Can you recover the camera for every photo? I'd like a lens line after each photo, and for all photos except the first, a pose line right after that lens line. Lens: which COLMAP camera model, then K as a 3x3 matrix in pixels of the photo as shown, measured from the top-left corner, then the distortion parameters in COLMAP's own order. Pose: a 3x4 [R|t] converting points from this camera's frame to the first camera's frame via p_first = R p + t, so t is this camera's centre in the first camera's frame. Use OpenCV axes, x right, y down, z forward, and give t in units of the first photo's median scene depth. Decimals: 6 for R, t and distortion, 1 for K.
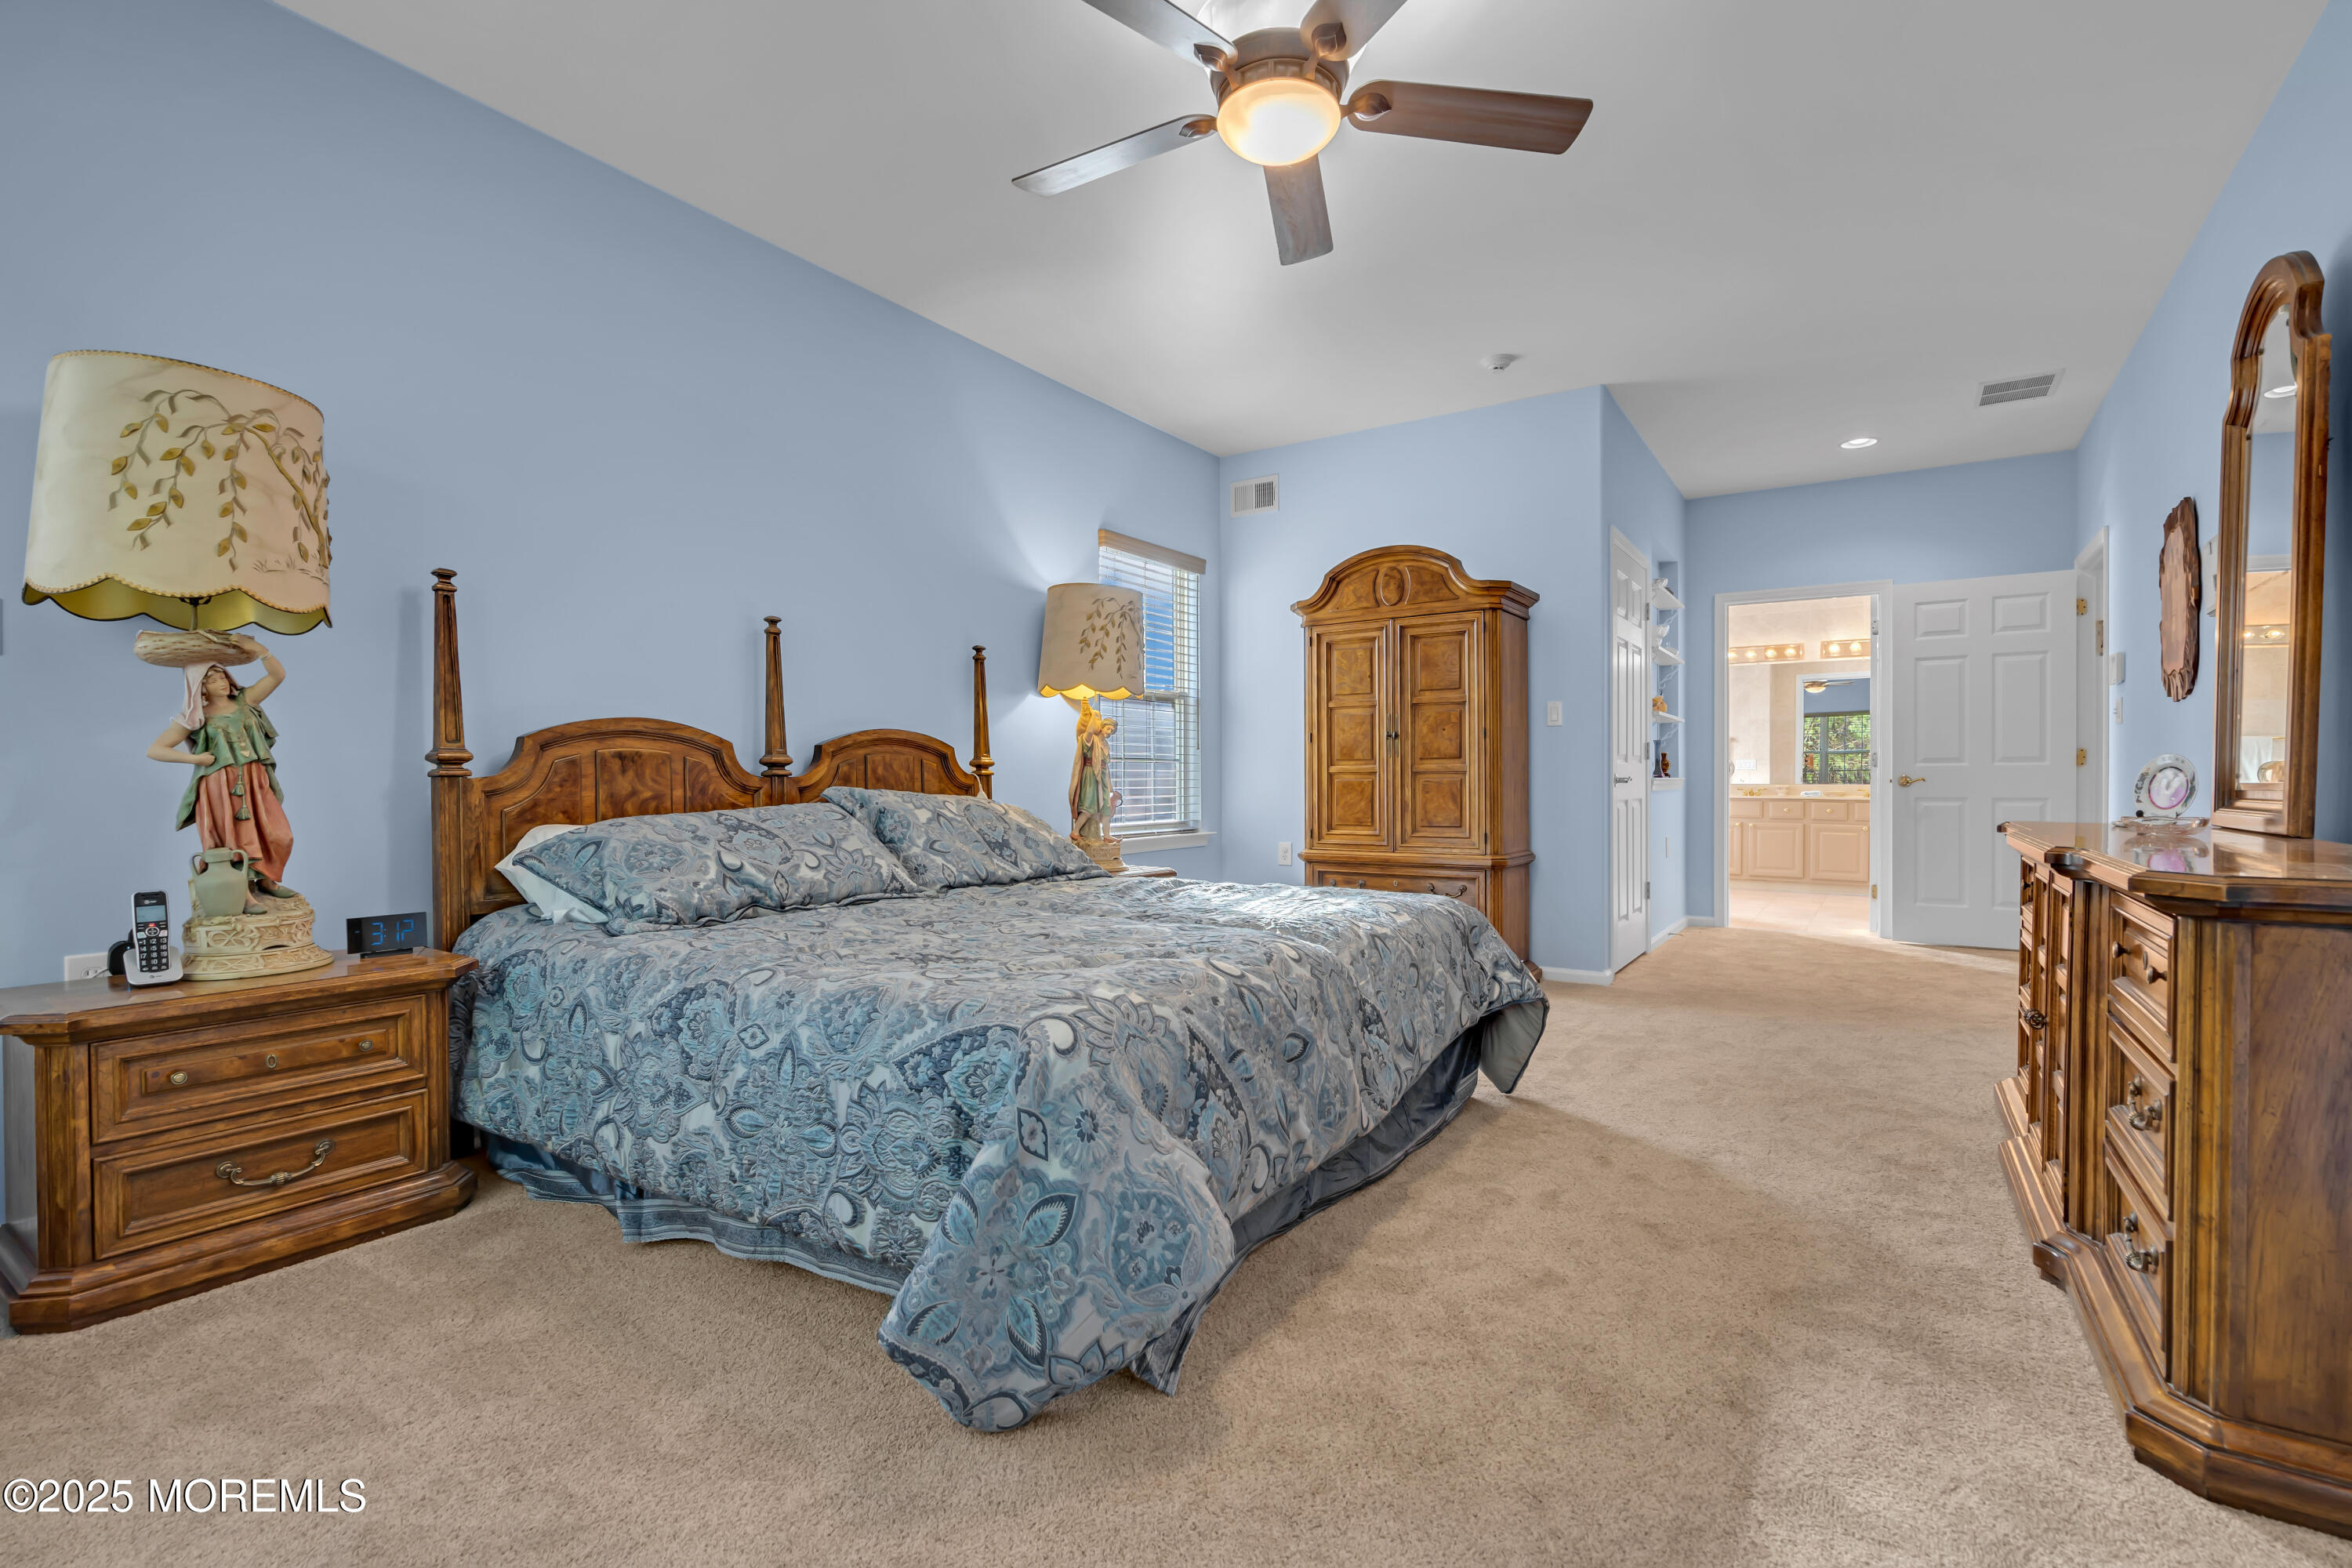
lens RADIAL K [[1091.8, 0, 1172.3], [0, 1091.8, 788.1], [0, 0, 1]] dist [-0.005869, -0.000357]
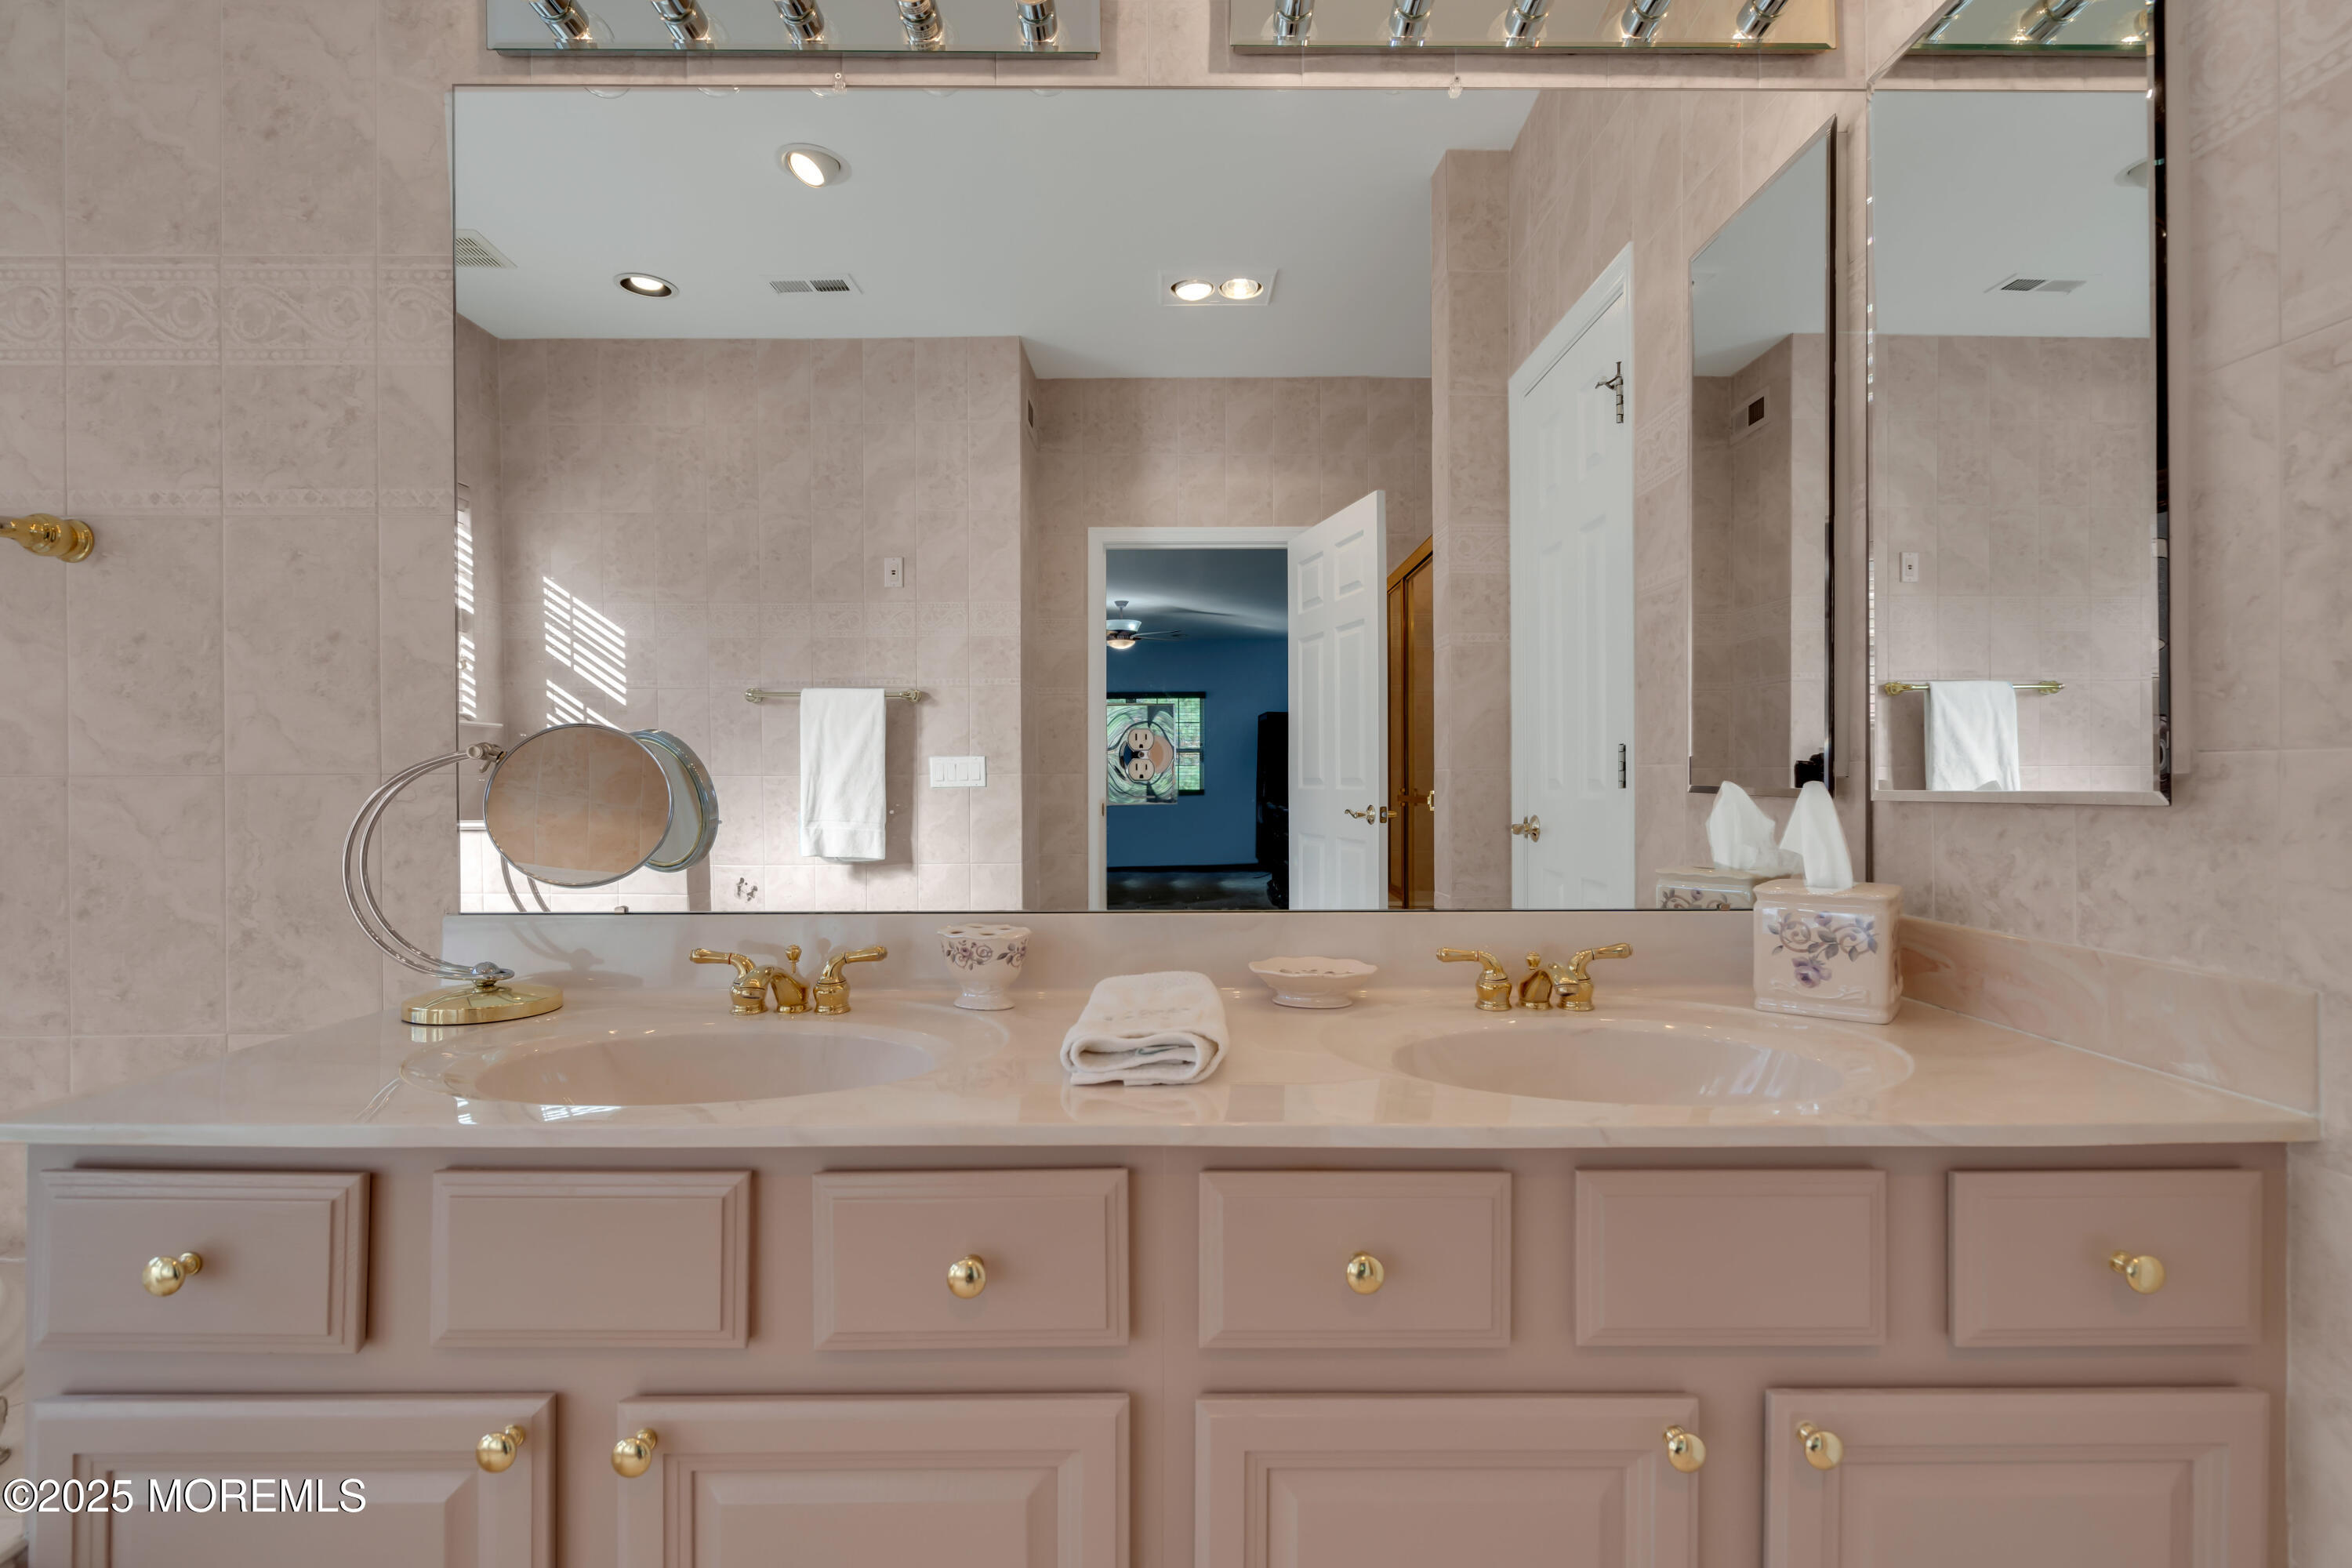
lens RADIAL K [[1091.8, 0, 1187.8], [0, 1091.8, 777.7], [0, 0, 1]] dist [-0.005869, -0.000357]
pose [[0.824246, -0.004451, 0.566214, 0.499691], [0.011537, 0.999894, -0.008934, -0.019251], [-0.566114, 0.013896, 0.824210, 0.865157]]
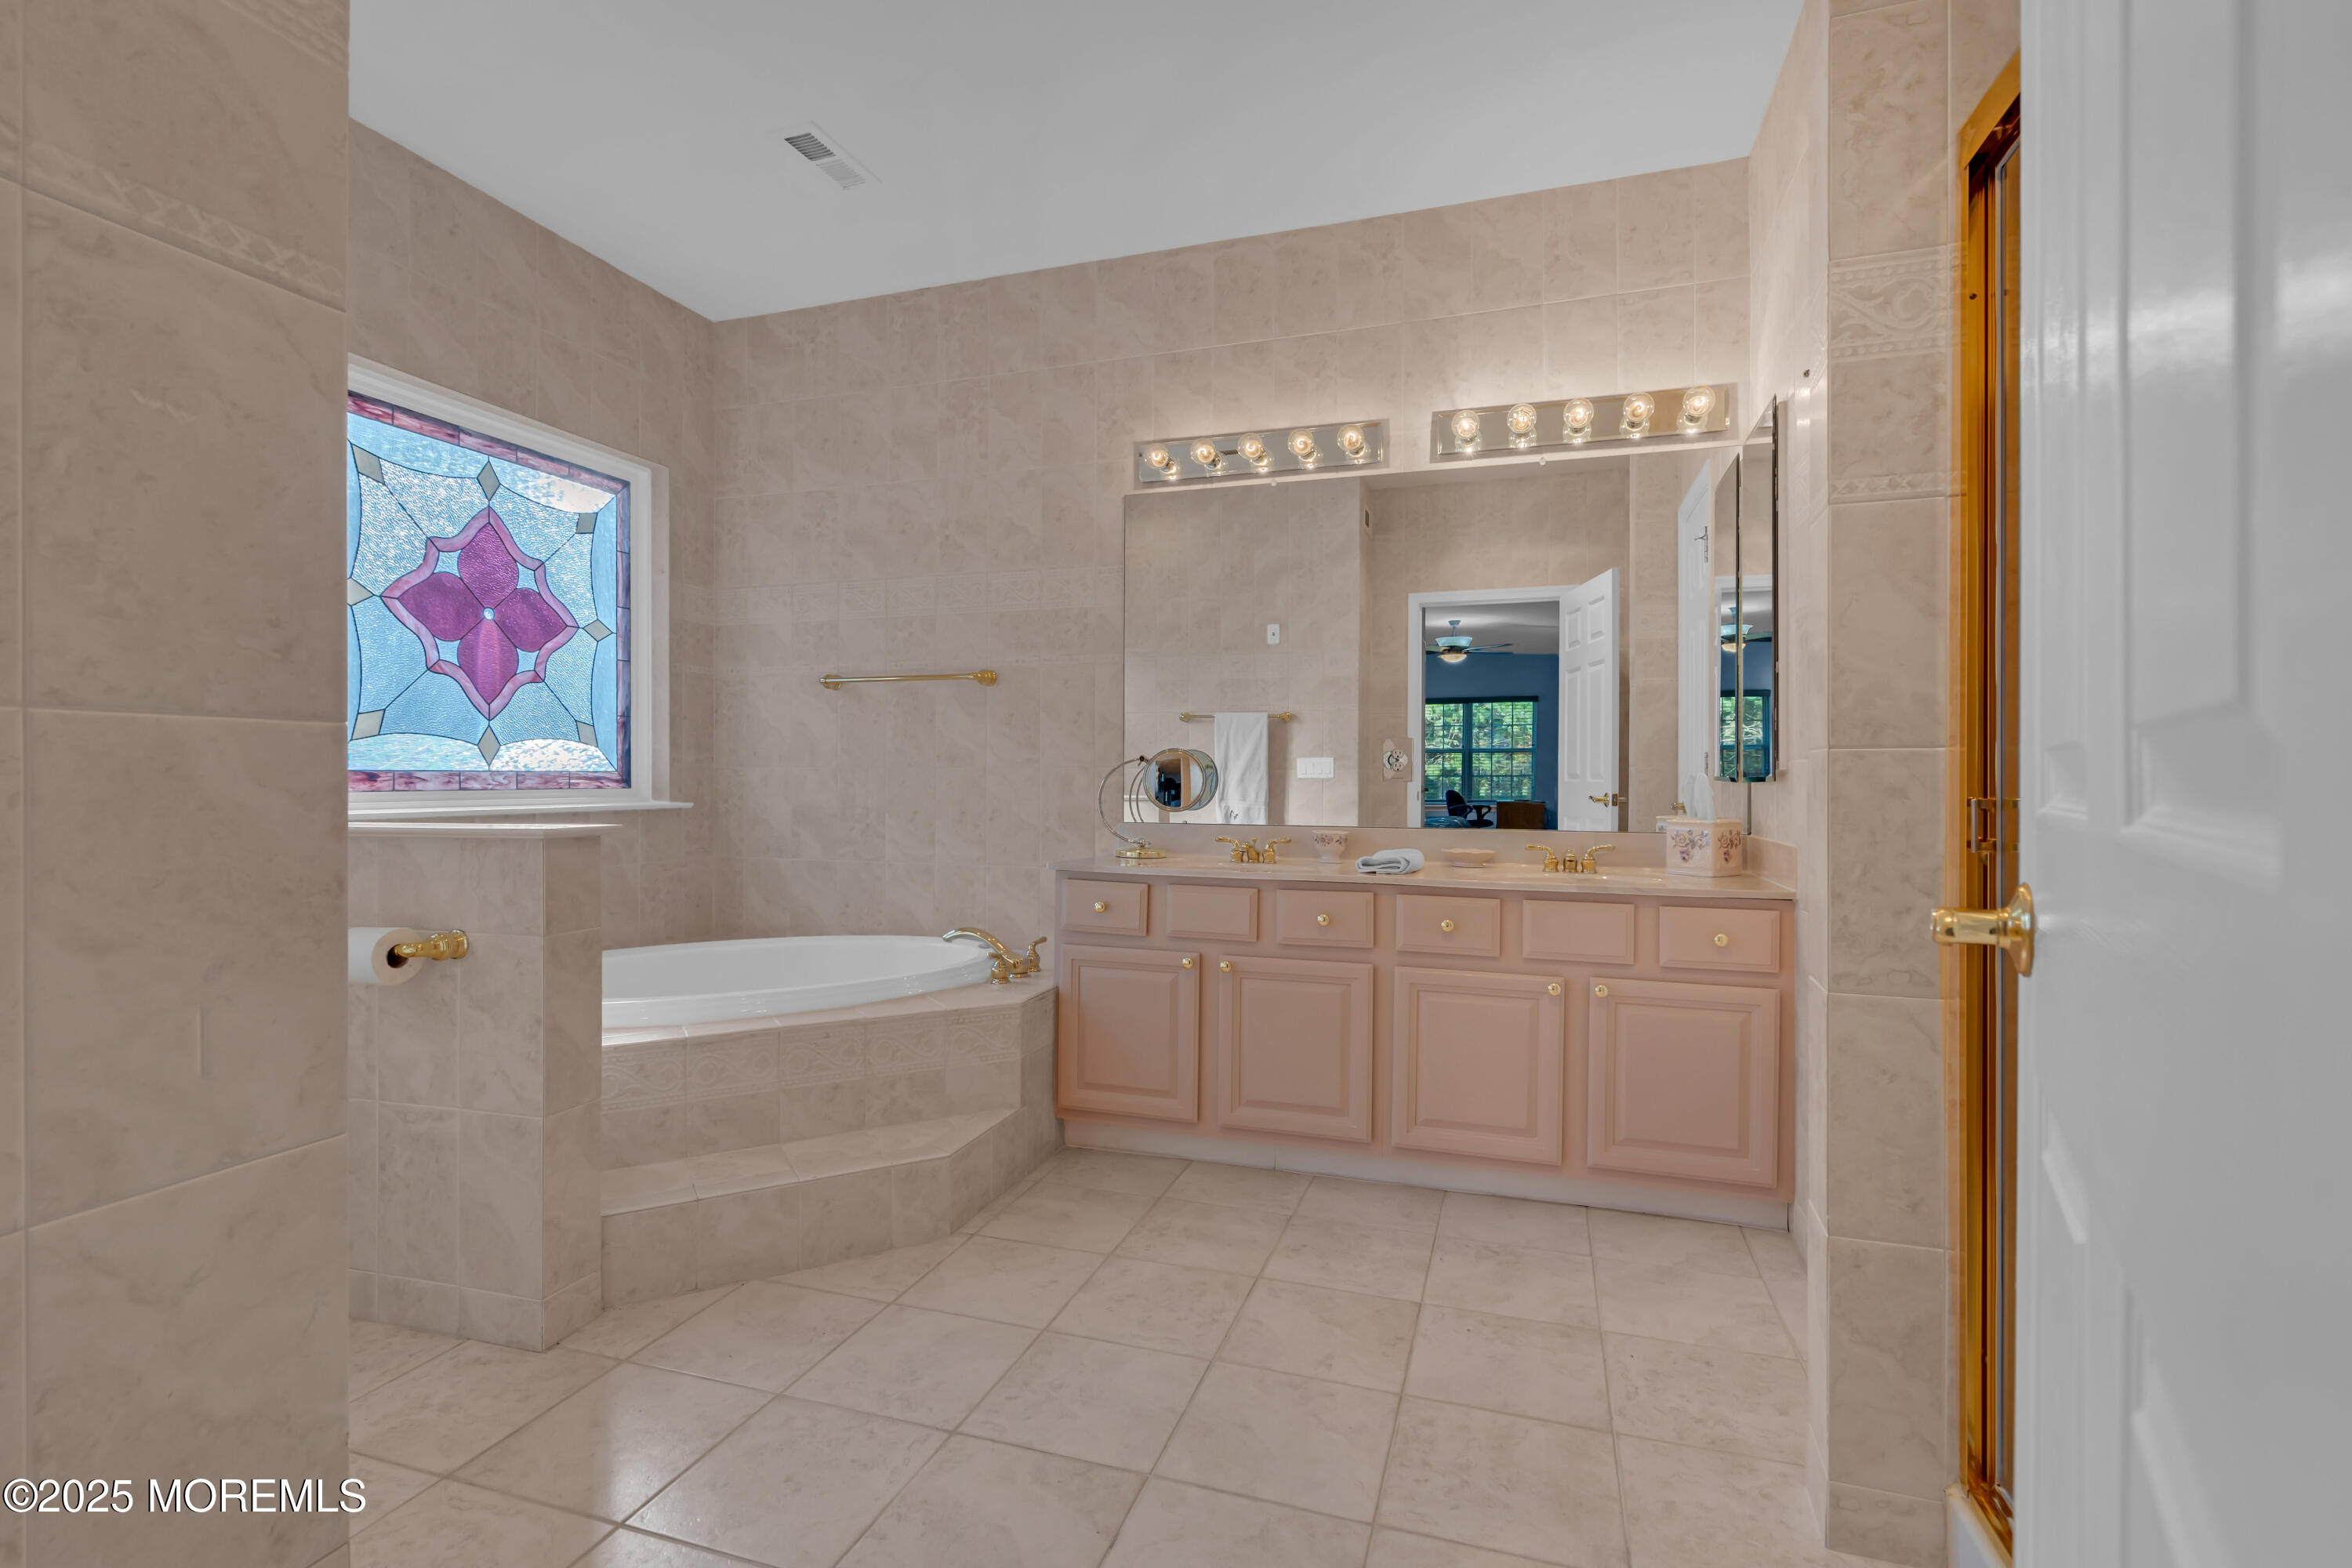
lens RADIAL K [[1091.8, 0, 1186.1], [0, 1091.8, 778.4], [0, 0, 1]] dist [-0.005869, -0.000357]
pose [[0.960818, 0.000606, 0.277180, 0.421380], [0.001767, 0.999964, -0.008312, -0.015359], [-0.277175, 0.008476, 0.960782, 0.684542]]
